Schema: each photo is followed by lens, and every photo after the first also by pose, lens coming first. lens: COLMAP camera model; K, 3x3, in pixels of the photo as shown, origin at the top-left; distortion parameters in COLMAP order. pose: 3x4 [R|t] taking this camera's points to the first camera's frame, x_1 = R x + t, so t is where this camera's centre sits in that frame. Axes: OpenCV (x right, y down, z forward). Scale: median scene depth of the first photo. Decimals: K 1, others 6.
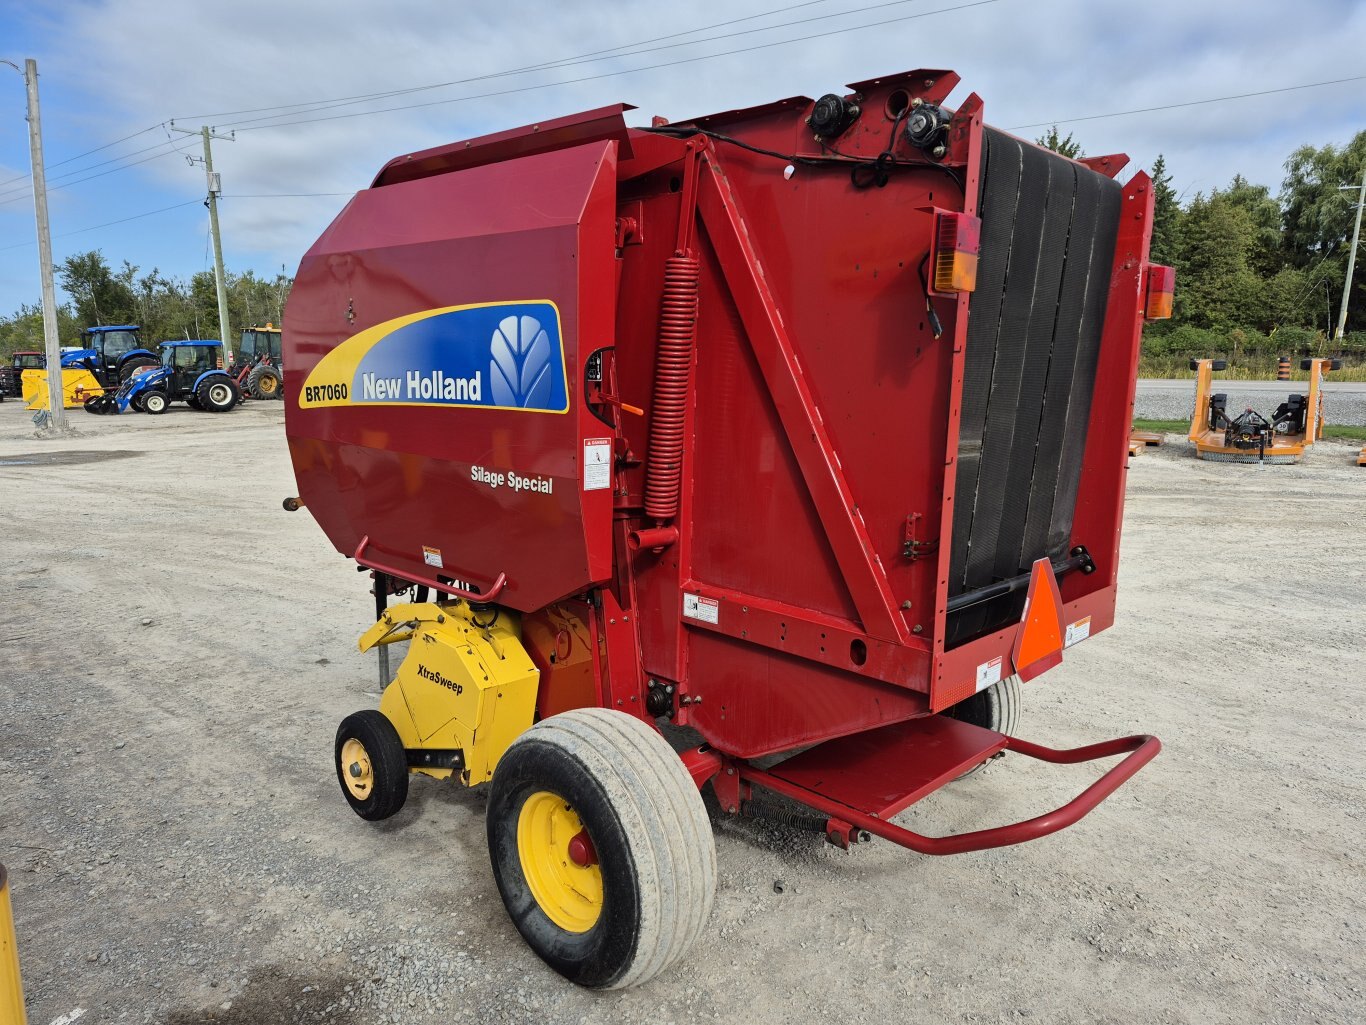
lens RADIAL K [[943.7, 0, 683.0], [0, 943.7, 512.5], [0, 0, 1]] dist [0.091611, -0.106771]
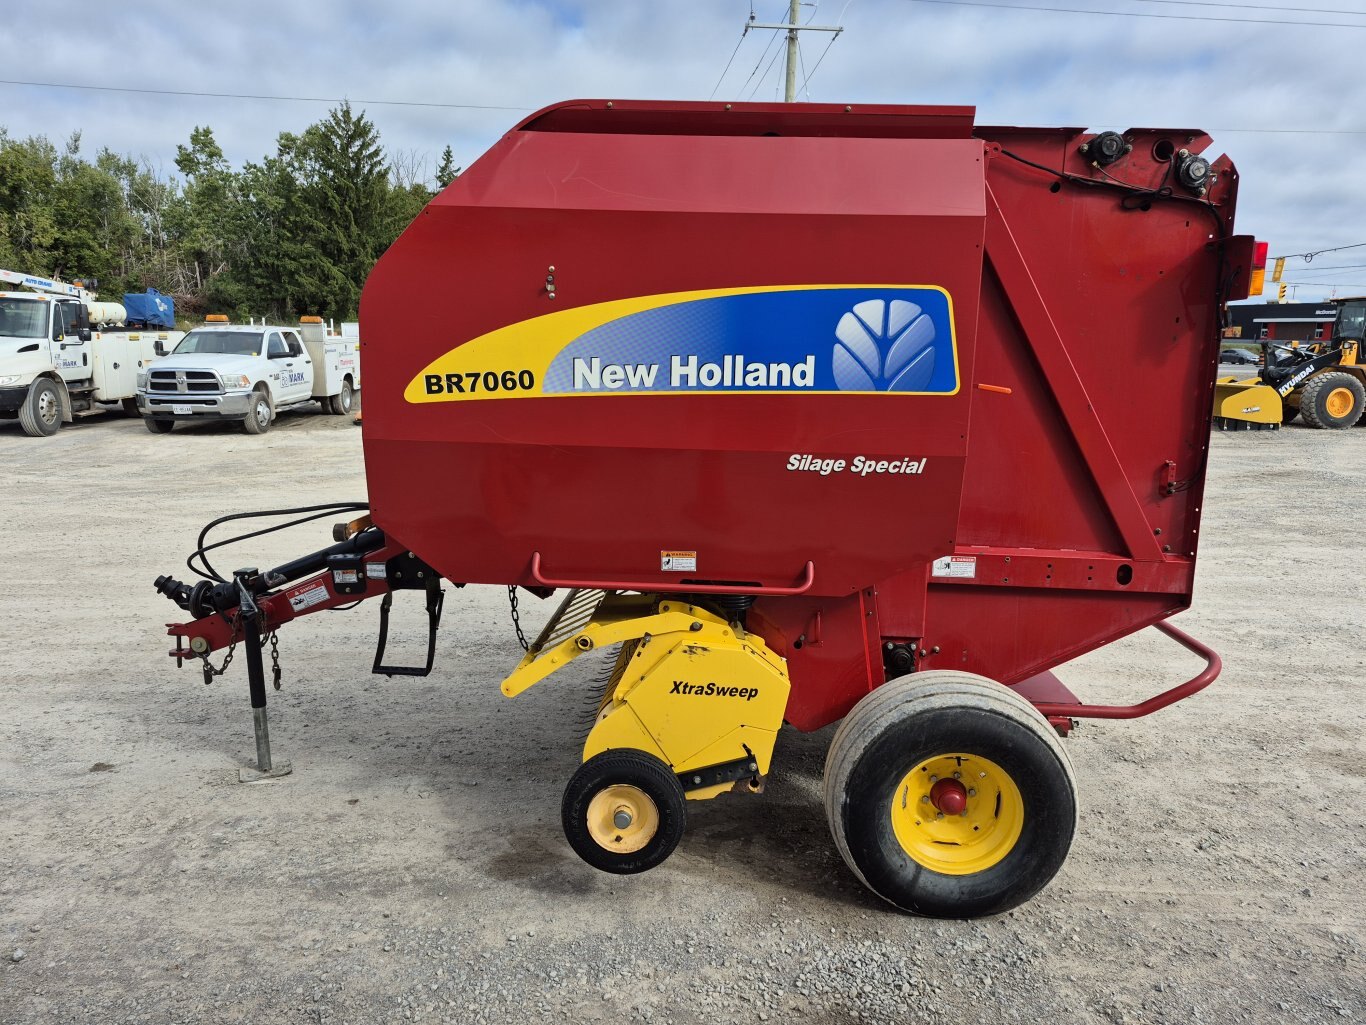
lens RADIAL K [[943.7, 0, 683.0], [0, 943.7, 512.5], [0, 0, 1]] dist [0.091611, -0.106771]
pose [[0.752810, -0.110829, 0.648841, -0.942616], [0.093670, 0.993729, 0.061060, -0.060676], [-0.651539, 0.014811, 0.758471, 0.352344]]
